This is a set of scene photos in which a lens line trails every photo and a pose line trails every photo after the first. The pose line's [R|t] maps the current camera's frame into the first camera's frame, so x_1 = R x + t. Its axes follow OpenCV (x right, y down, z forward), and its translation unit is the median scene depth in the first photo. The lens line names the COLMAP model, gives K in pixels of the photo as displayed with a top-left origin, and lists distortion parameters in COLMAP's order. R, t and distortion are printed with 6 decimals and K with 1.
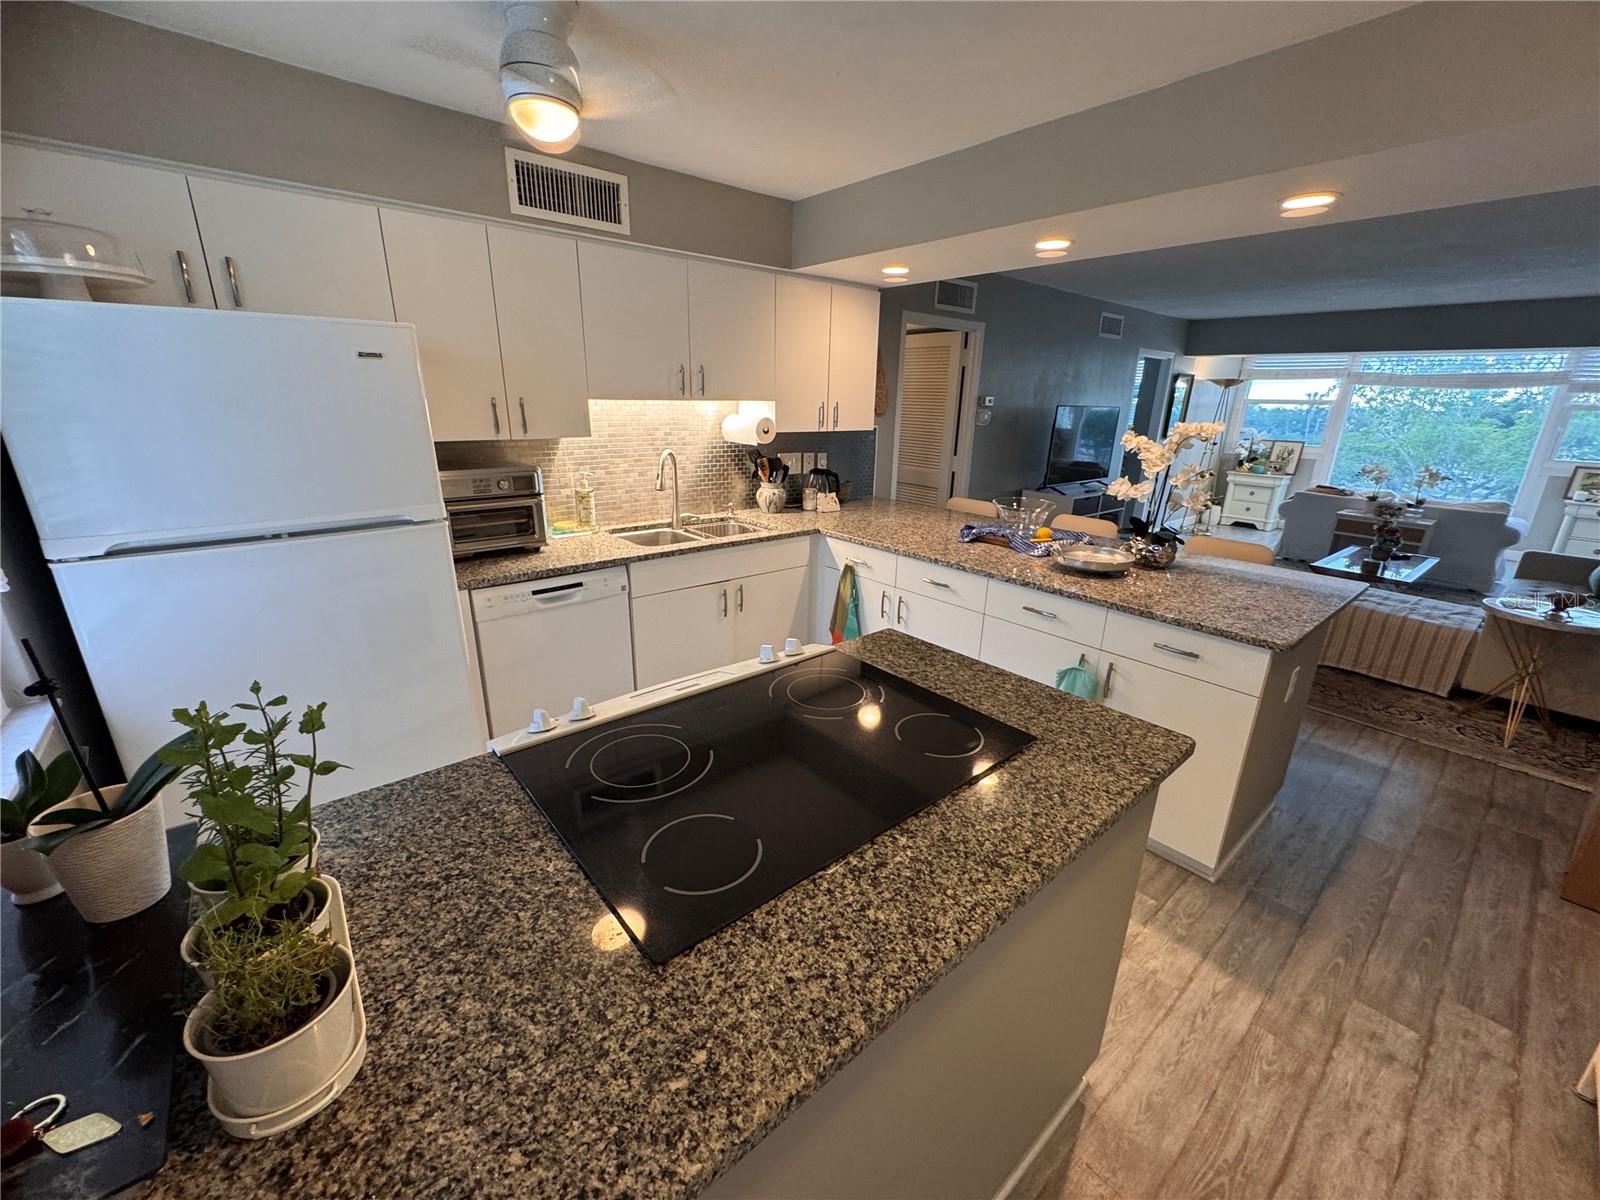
lens RADIAL K [[656.9, 0, 800.0], [0, 656.9, 600.0], [0, 0, 1]] dist [-0.001805, -0.000123]
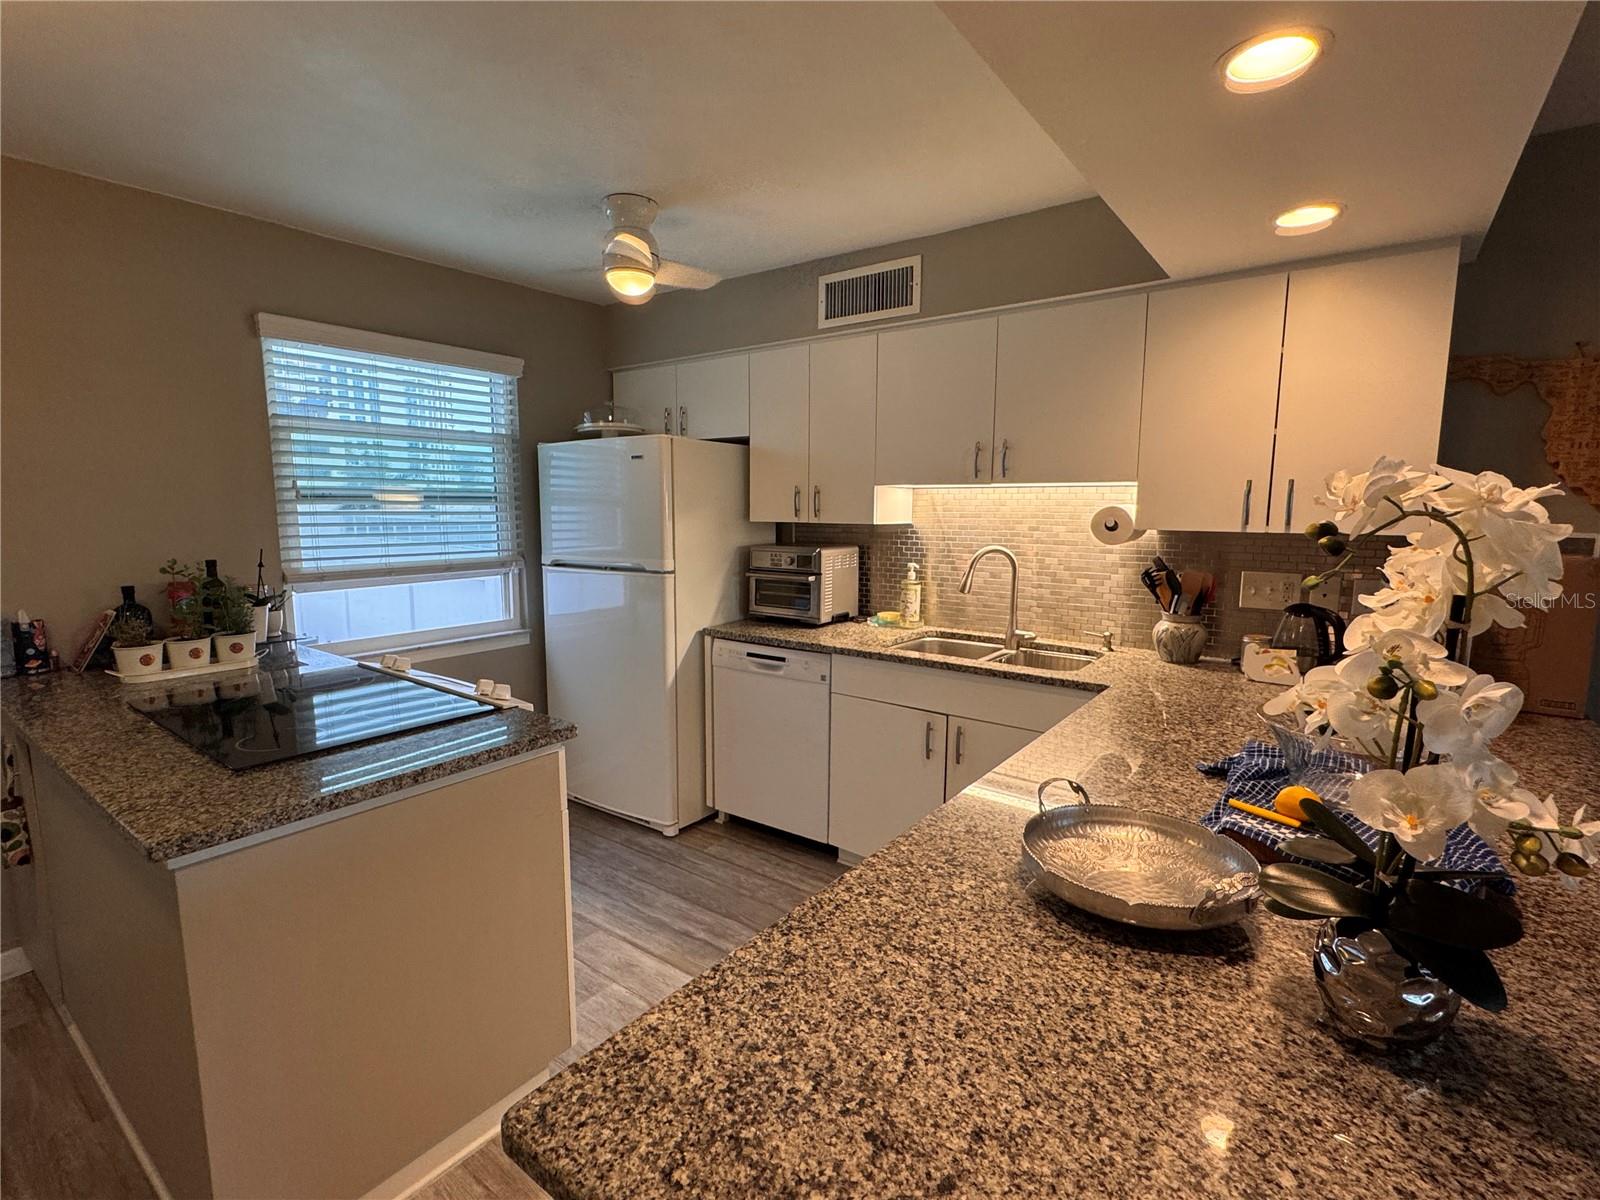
lens RADIAL K [[763.6, 0, 800.0], [0, 763.6, 600.0], [0, 0, 1]] dist [-0.006674, 0.000775]
pose [[0.211255, 0.104519, -0.971827, 0.816208], [-0.290879, 0.955941, 0.039579, -0.166206], [0.933146, 0.274322, 0.232350, 0.722385]]
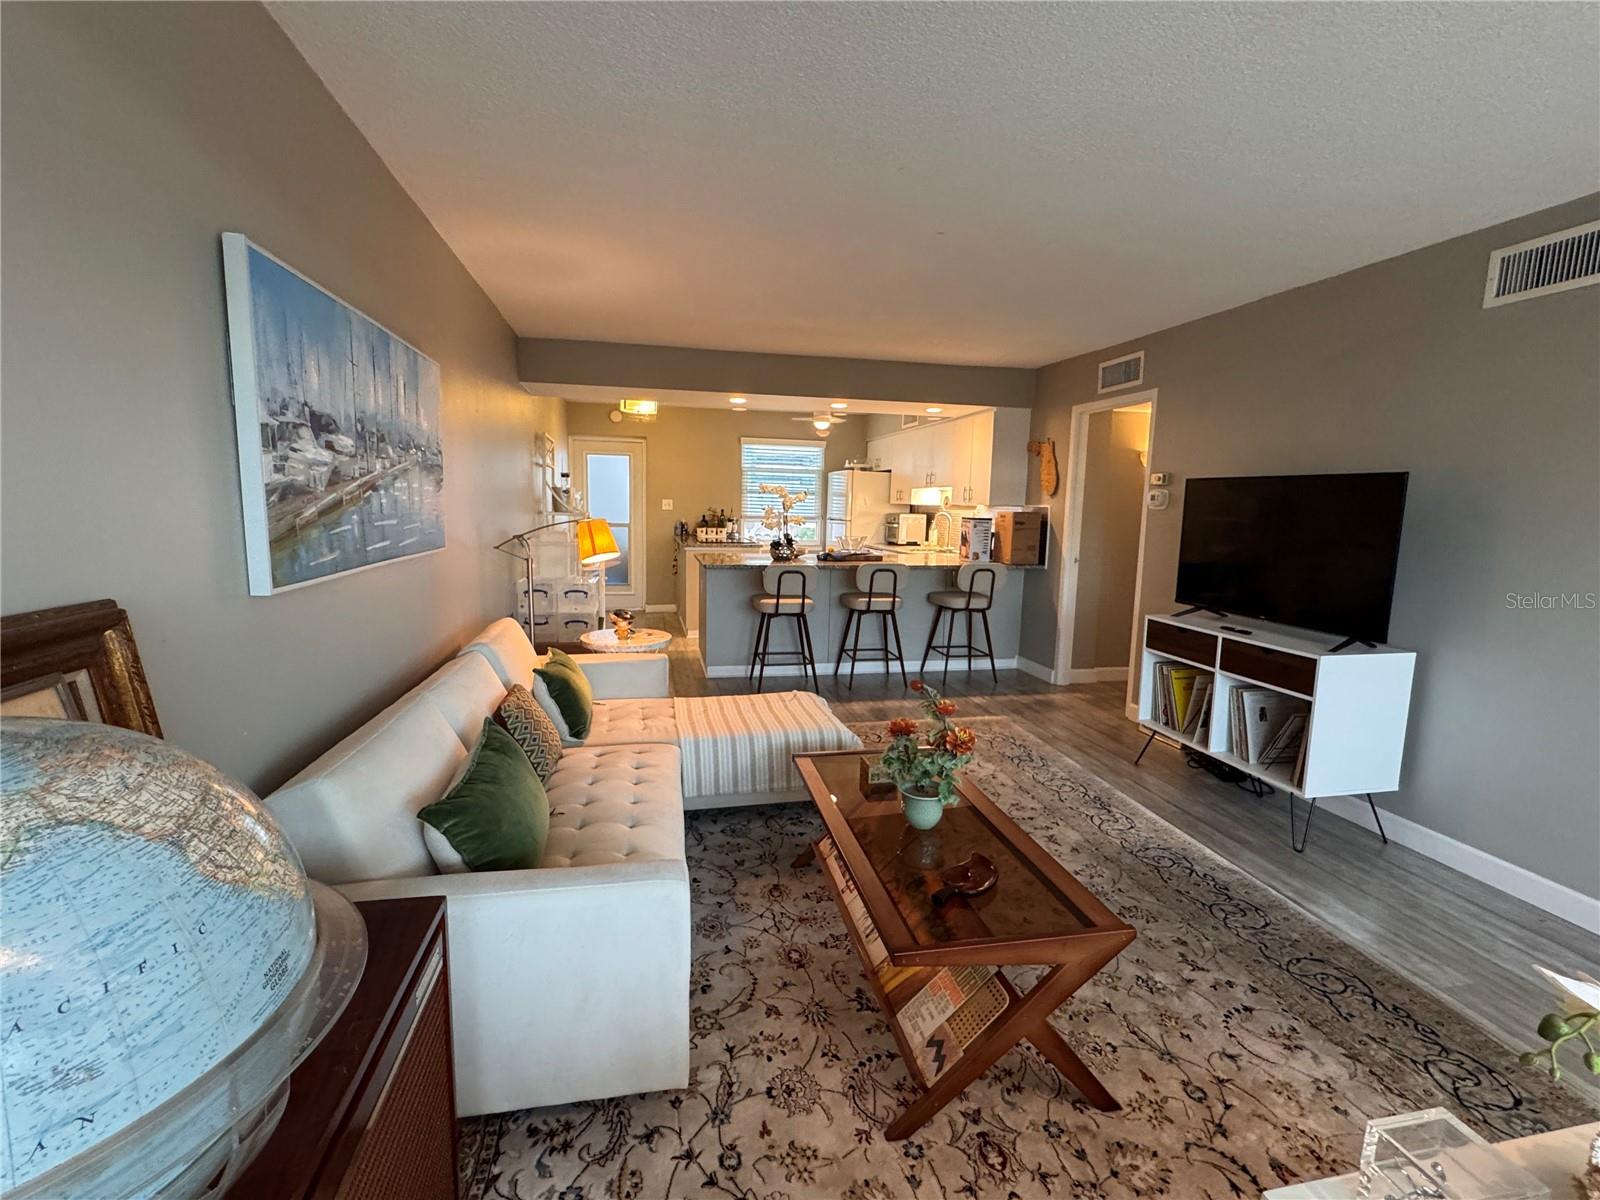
lens RADIAL K [[763.6, 0, 800.0], [0, 763.6, 600.0], [0, 0, 1]] dist [-0.006674, 0.000775]
pose [[-0.490319, 0.067615, -0.868916, 2.601184], [-0.300414, 0.922775, 0.241326, -0.523146], [0.818132, 0.379361, -0.432141, 2.201646]]
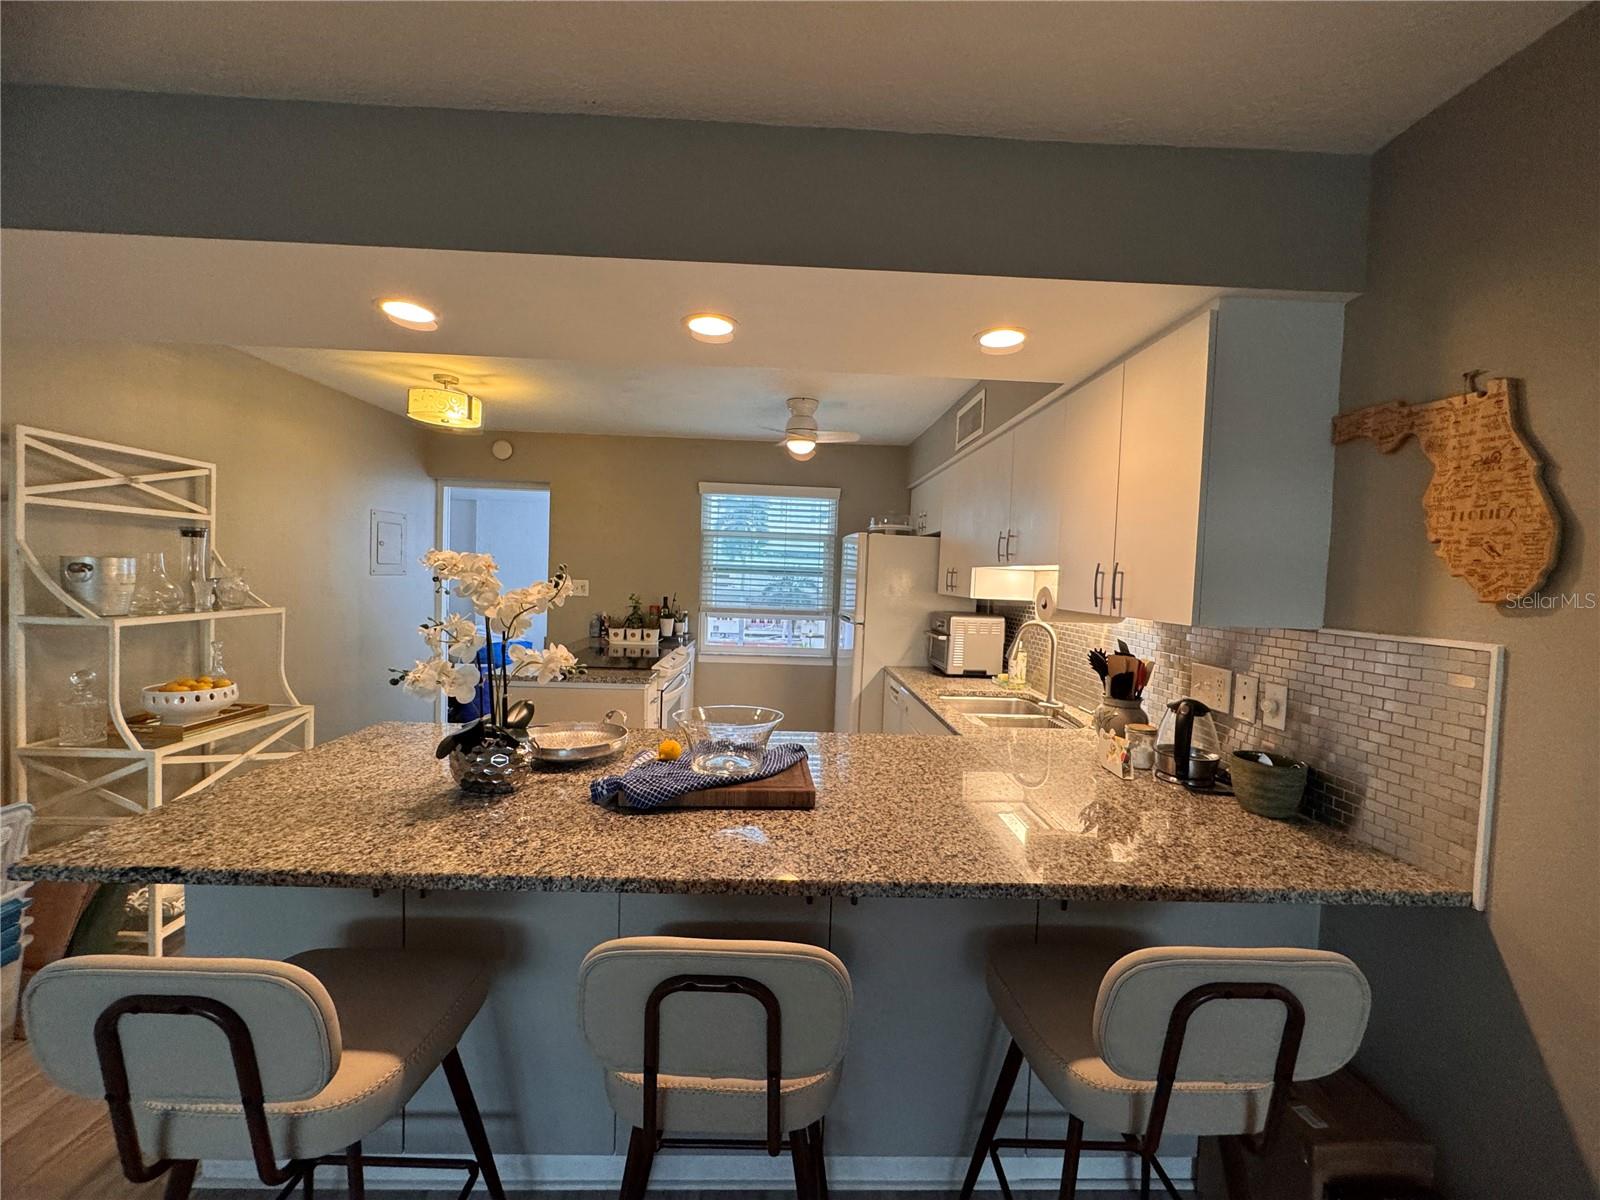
lens RADIAL K [[656.9, 0, 800.0], [0, 656.9, 600.0], [0, 0, 1]] dist [-0.001805, -0.000123]
pose [[-0.637669, -0.011360, -0.770227, 0.877397], [-0.275864, 0.936942, 0.214568, -0.451175], [0.719220, 0.349302, -0.600592, 1.623546]]
